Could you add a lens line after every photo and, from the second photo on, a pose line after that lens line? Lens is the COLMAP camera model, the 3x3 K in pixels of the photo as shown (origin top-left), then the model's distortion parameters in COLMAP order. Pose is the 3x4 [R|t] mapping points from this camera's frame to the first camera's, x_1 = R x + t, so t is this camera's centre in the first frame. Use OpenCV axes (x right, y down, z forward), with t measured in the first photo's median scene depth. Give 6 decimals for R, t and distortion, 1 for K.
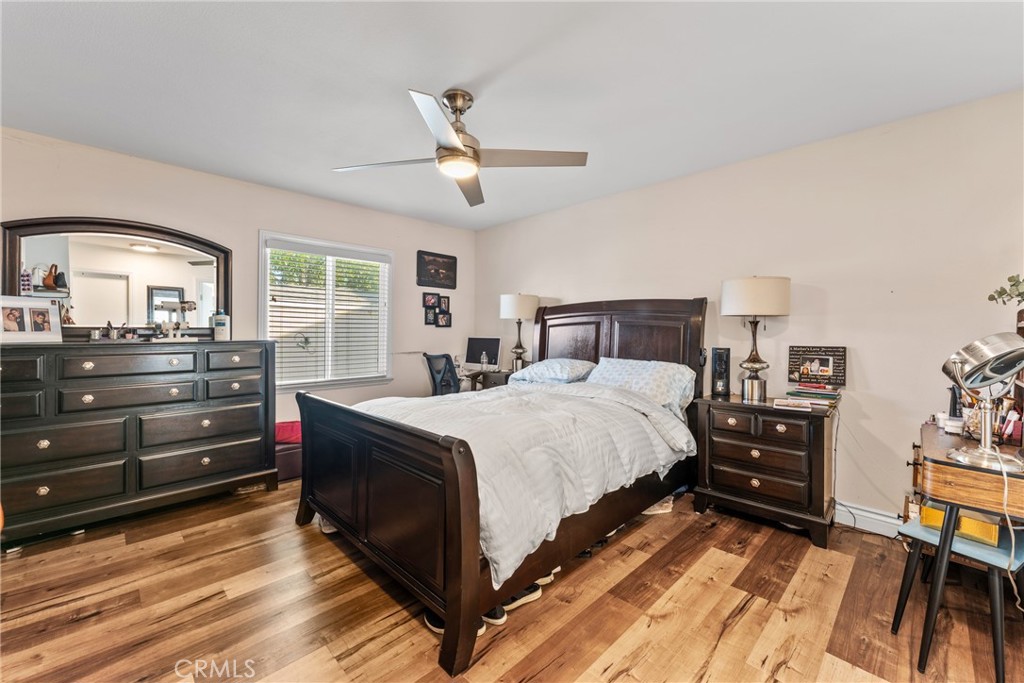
lens RADIAL K [[408.4, 0, 509.8], [0, 408.4, 335.9], [0, 0, 1]] dist [-0.000878, -0.000321]
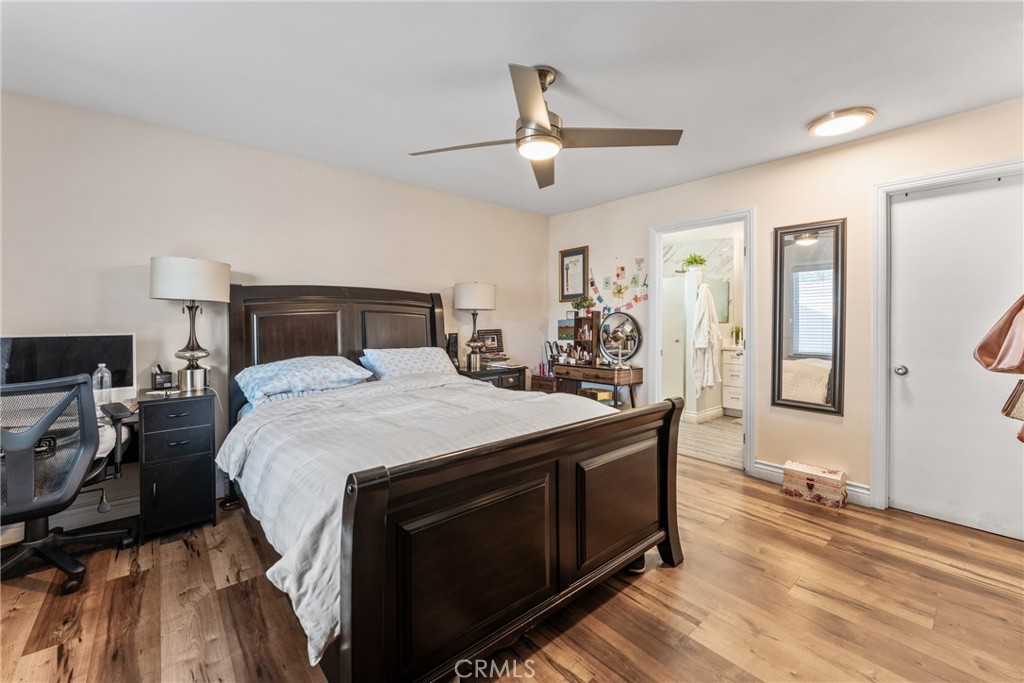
lens RADIAL K [[408.4, 0, 509.8], [0, 408.4, 335.9], [0, 0, 1]] dist [-0.000878, -0.000321]
pose [[0.089773, -0.046324, 0.994884, -0.825854], [0.005751, 0.998925, 0.045993, -0.022846], [-0.995946, 0.001593, 0.089943, 0.757191]]
